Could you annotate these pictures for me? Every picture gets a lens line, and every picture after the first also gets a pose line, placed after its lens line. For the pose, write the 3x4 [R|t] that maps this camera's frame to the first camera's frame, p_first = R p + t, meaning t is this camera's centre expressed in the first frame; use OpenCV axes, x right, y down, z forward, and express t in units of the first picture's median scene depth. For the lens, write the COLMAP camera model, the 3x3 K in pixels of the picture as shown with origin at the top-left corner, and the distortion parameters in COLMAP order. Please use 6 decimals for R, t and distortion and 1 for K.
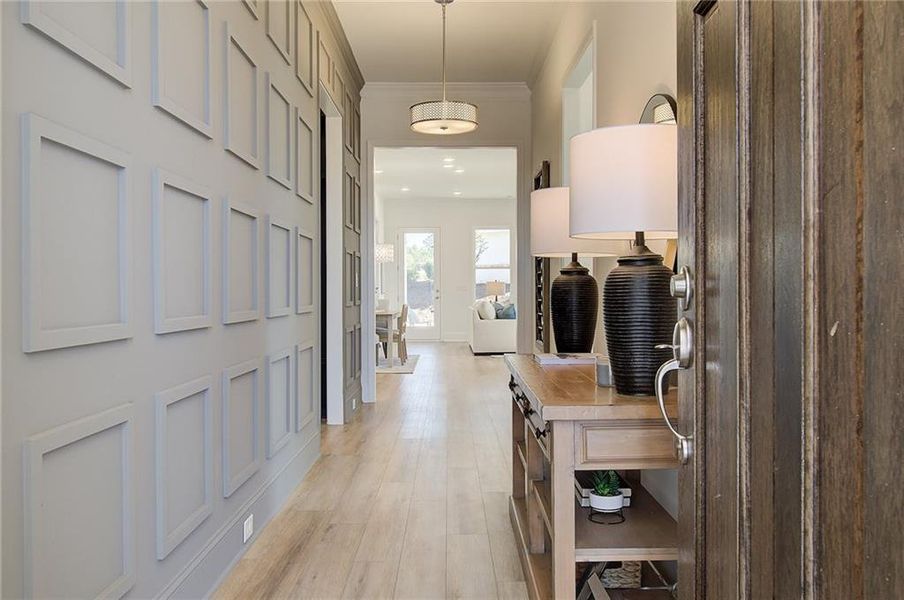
lens RADIAL K [[846.2, 0, 454.1], [0, 846.2, 298.7], [0, 0, 1]] dist [0.003867, 0.000000]
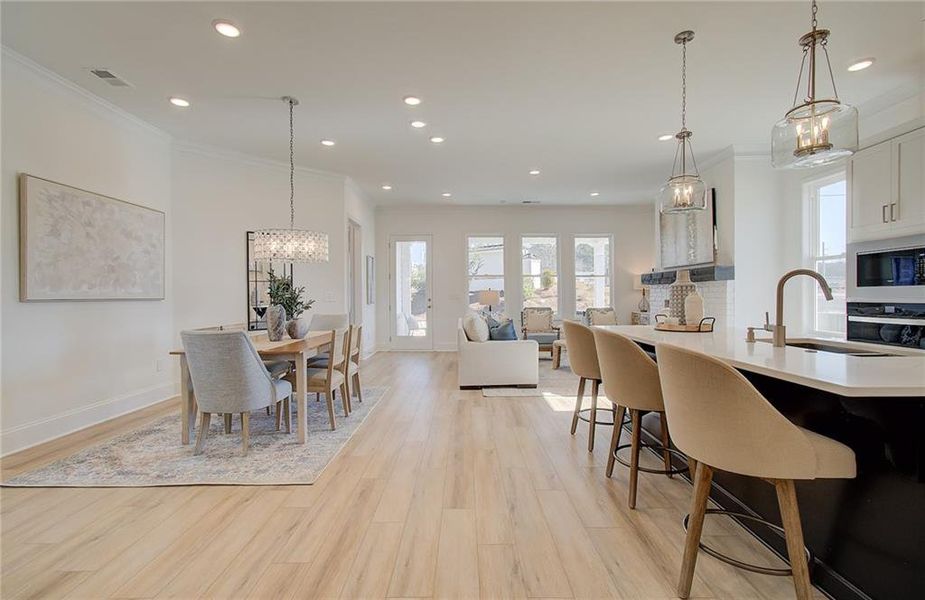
lens RADIAL K [[416.6, 0, 463.3], [0, 416.6, 298.2], [0, 0, 1]] dist [-0.002212, 0.006492]
pose [[0.999960, -0.006163, -0.006519, 0.029021], [0.006173, 0.999980, 0.001494, -0.014406], [0.006510, -0.001534, 0.999978, 0.619672]]
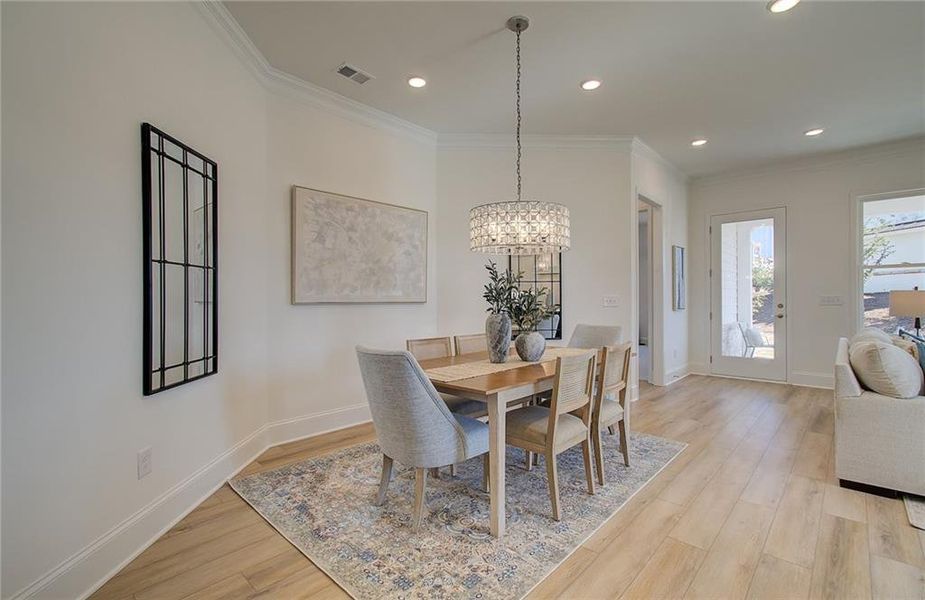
lens RADIAL K [[416.6, 0, 465.1], [0, 416.6, 298.6], [0, 0, 1]] dist [-0.002212, 0.006492]
pose [[0.729266, -0.002678, -0.684225, 0.029253], [-0.001184, 0.999986, -0.005176, -0.015801], [0.684230, 0.004585, 0.729252, 0.738467]]
